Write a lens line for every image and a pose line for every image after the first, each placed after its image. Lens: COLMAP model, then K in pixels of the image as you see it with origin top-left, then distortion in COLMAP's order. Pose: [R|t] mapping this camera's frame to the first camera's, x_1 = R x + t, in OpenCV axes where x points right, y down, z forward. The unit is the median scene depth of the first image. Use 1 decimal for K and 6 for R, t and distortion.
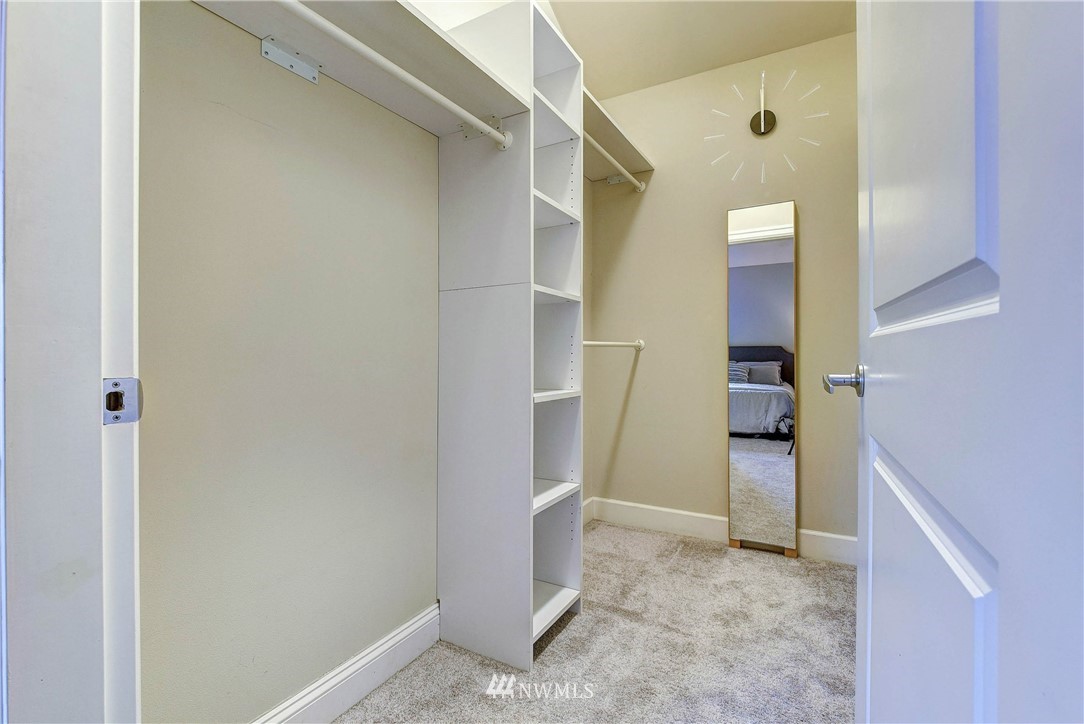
lens RADIAL K [[477.7, 0, 535.8], [0, 477.7, 359.2], [0, 0, 1]] dist [-0.001911, -0.004456]
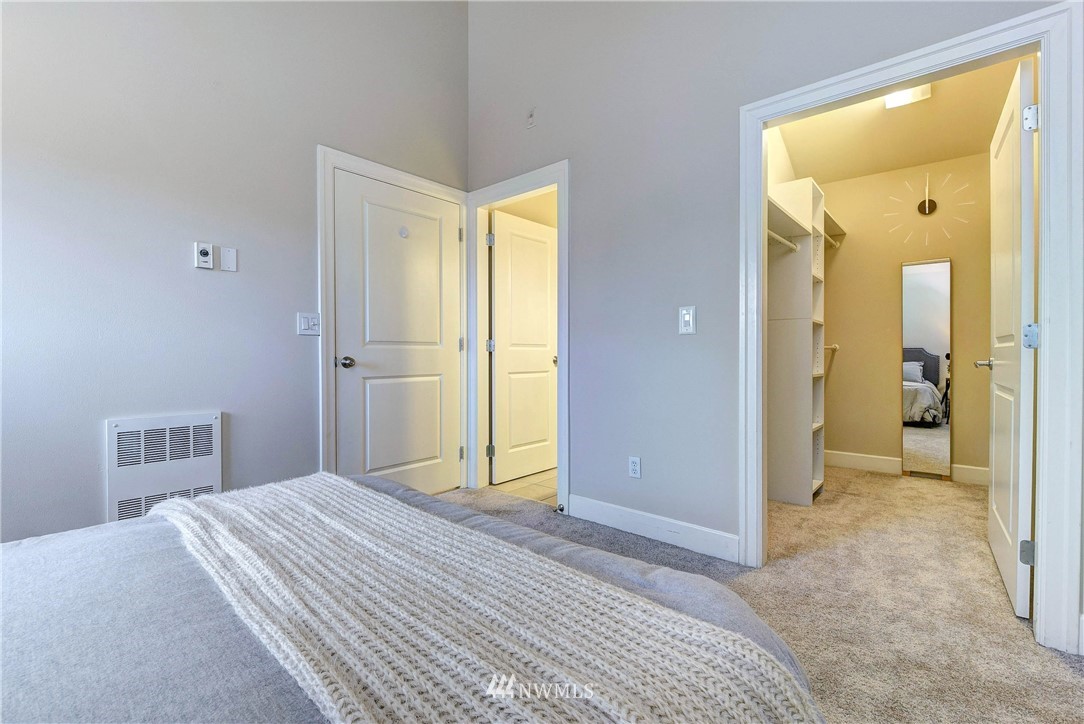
lens RADIAL K [[477.7, 0, 548.2], [0, 477.7, 356.9], [0, 0, 1]] dist [-0.001911, -0.004456]
pose [[0.985189, 0.008984, -0.171234, -0.517955], [-0.009744, 0.999946, -0.003600, 0.016557], [0.171192, 0.005215, 0.985224, -0.813340]]
